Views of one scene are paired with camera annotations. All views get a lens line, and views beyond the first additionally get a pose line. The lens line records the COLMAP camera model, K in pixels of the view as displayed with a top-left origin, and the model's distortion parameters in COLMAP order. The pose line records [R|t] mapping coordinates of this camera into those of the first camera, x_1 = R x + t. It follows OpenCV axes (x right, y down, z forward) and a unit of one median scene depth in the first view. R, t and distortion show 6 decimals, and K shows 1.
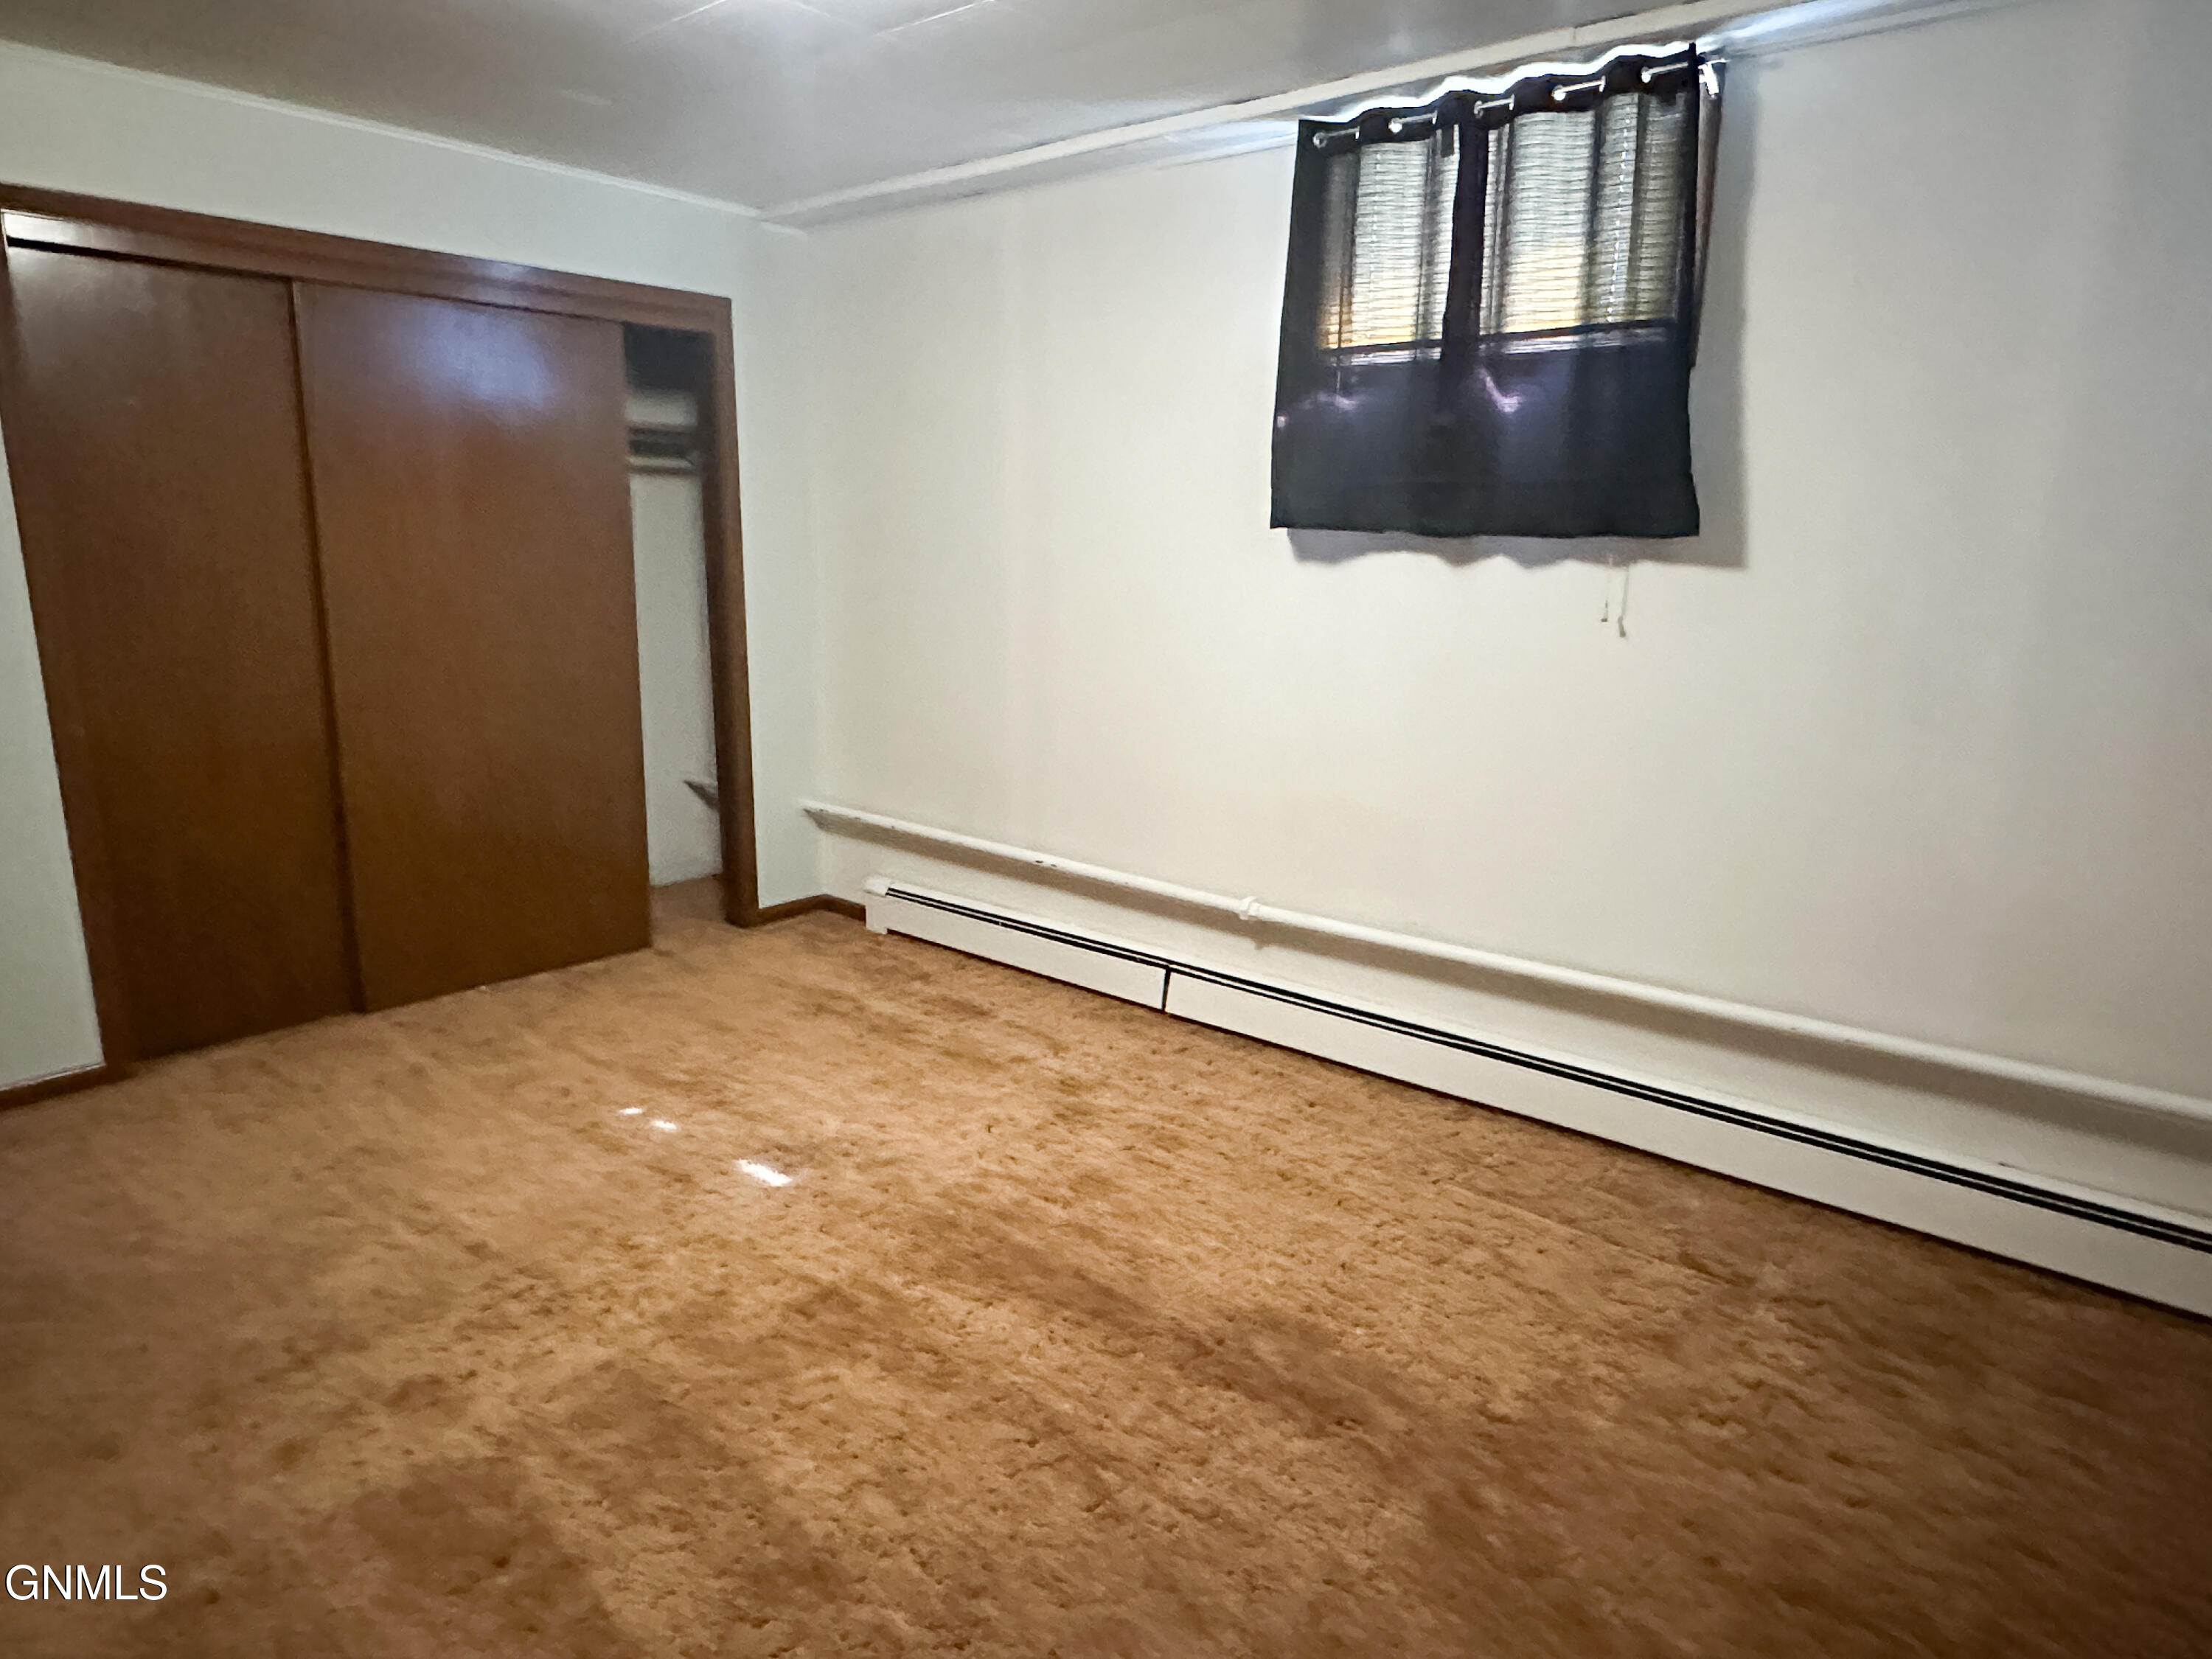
lens RADIAL K [[1389.1, 0, 1095.5], [0, 1389.1, 829.2], [0, 0, 1]] dist [0.005623, -0.000245]
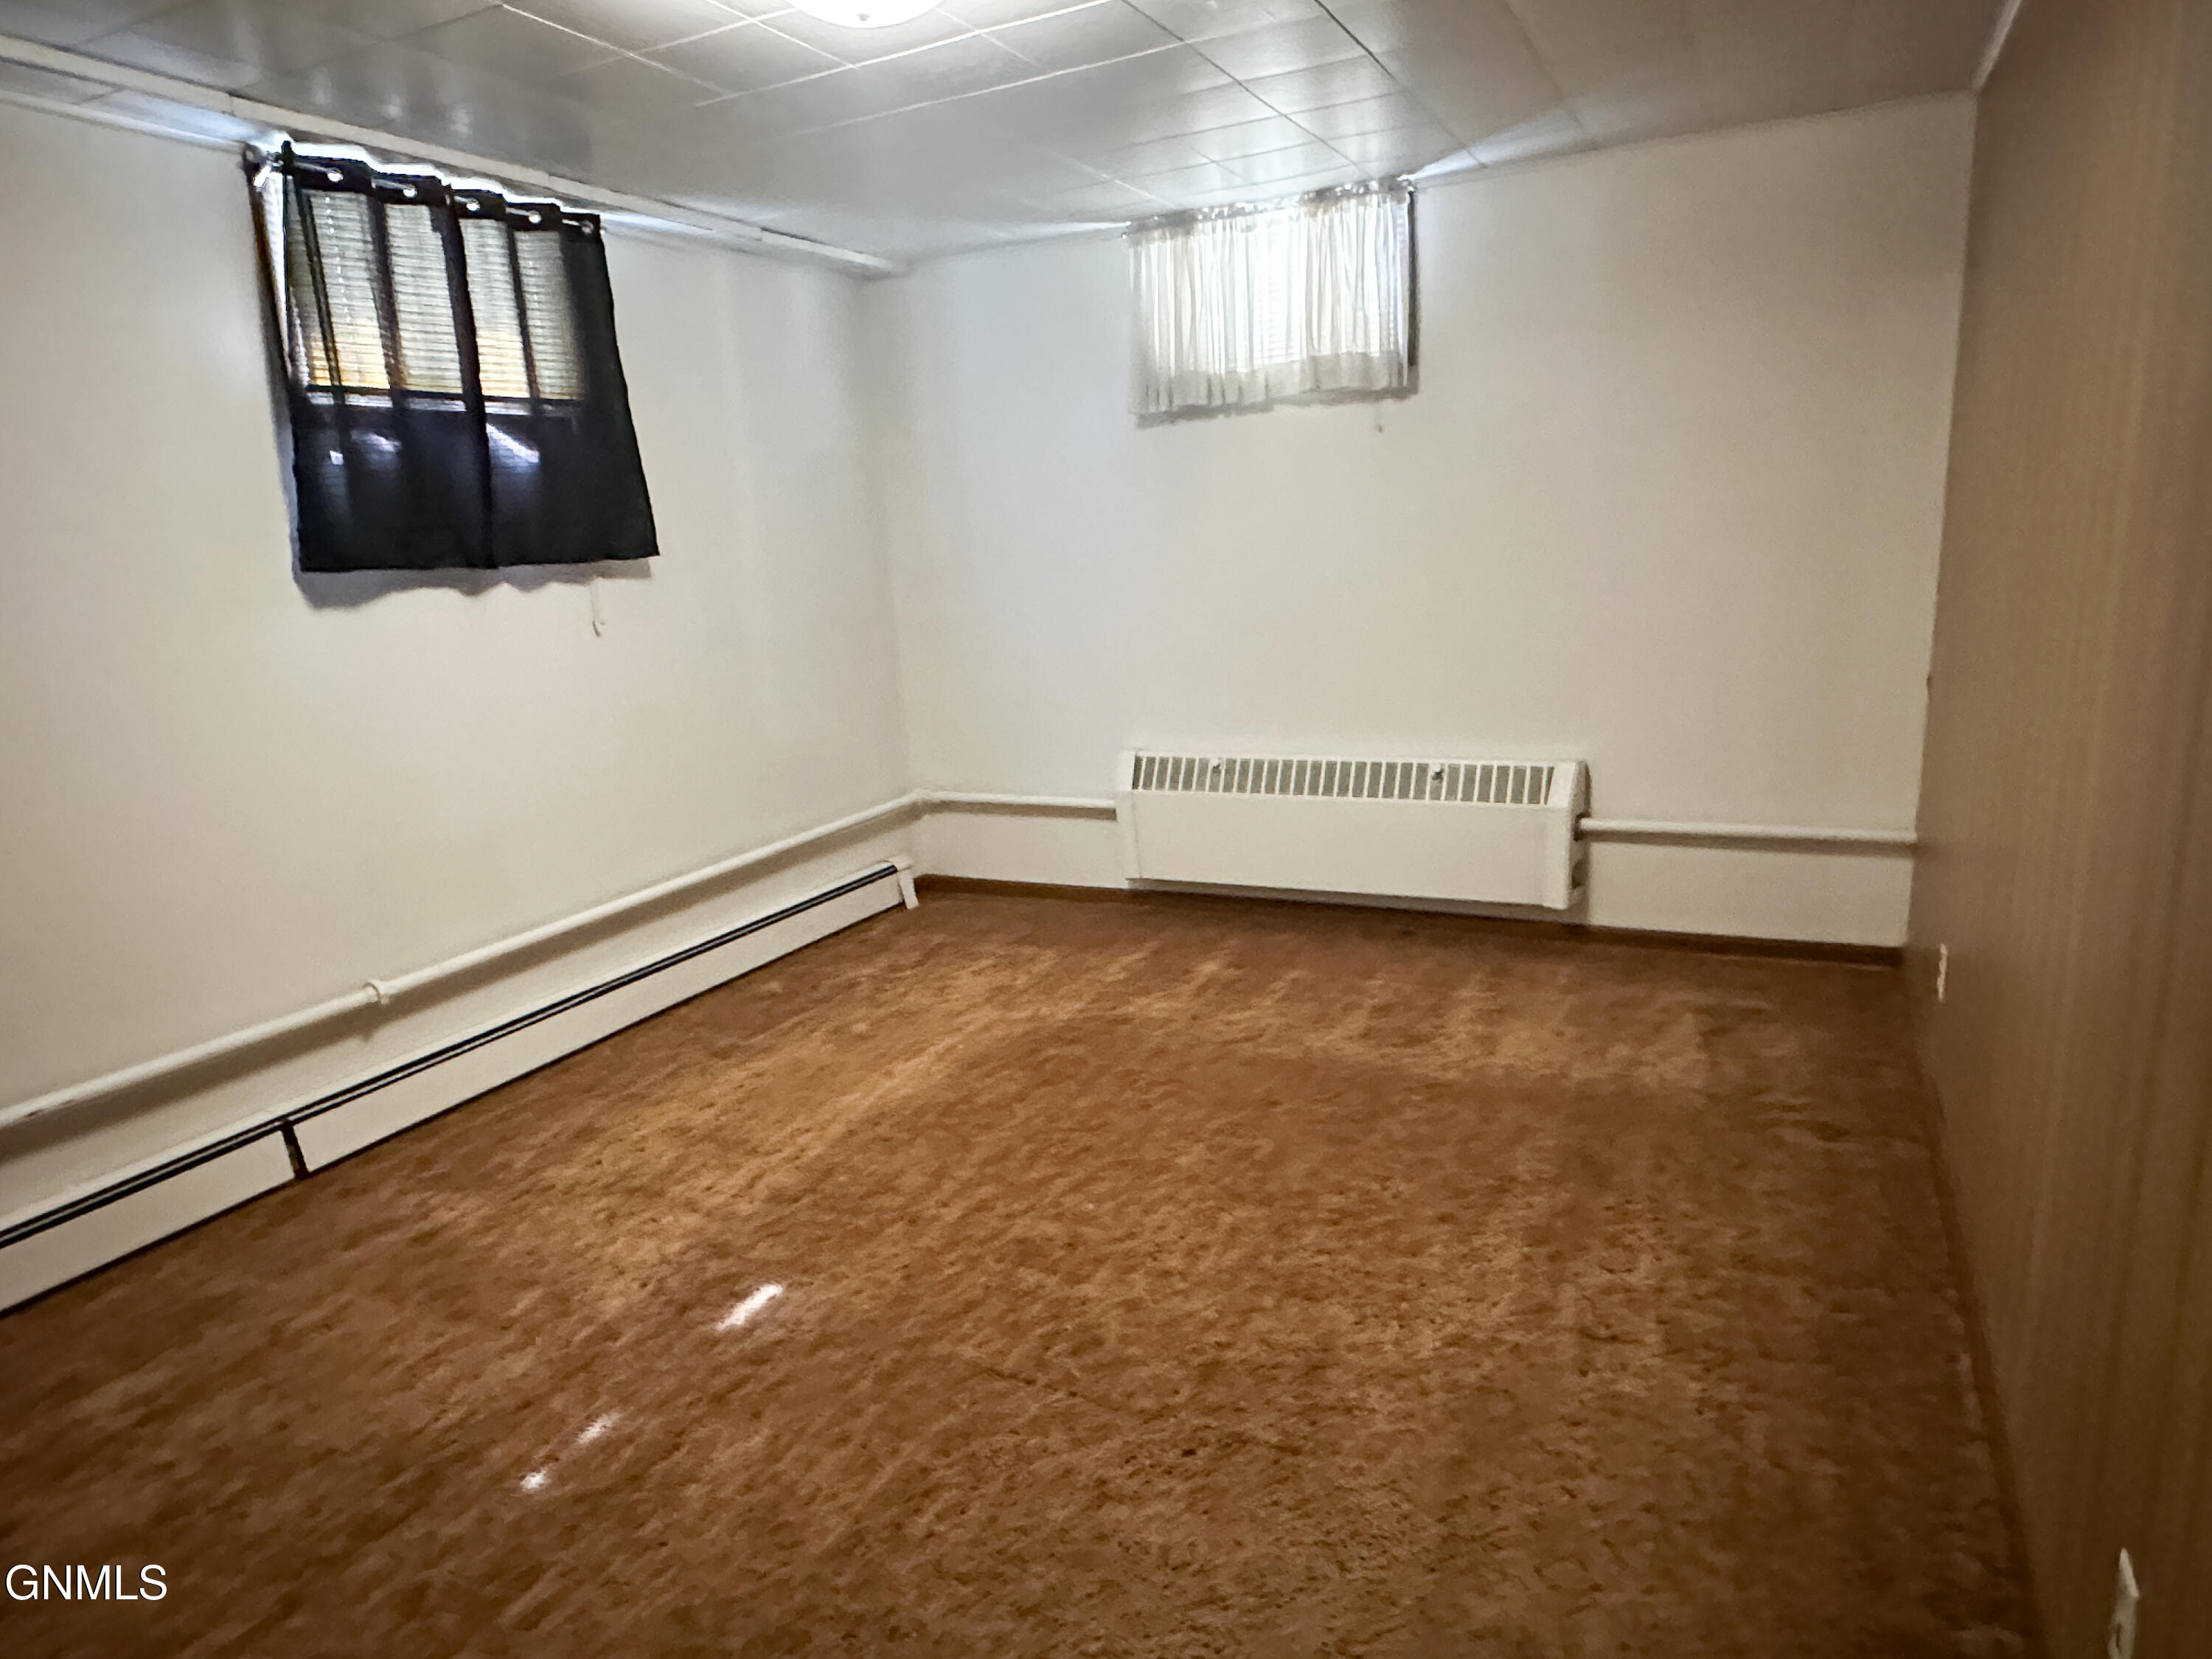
lens RADIAL K [[1389.1, 0, 1094.3], [0, 1389.1, 825.4], [0, 0, 1]] dist [0.005623, -0.000245]
pose [[-0.247019, -0.194840, 0.949220, -0.981082], [0.264808, 0.928716, 0.259543, -0.180252], [-0.932126, 0.315473, -0.177815, 0.810940]]
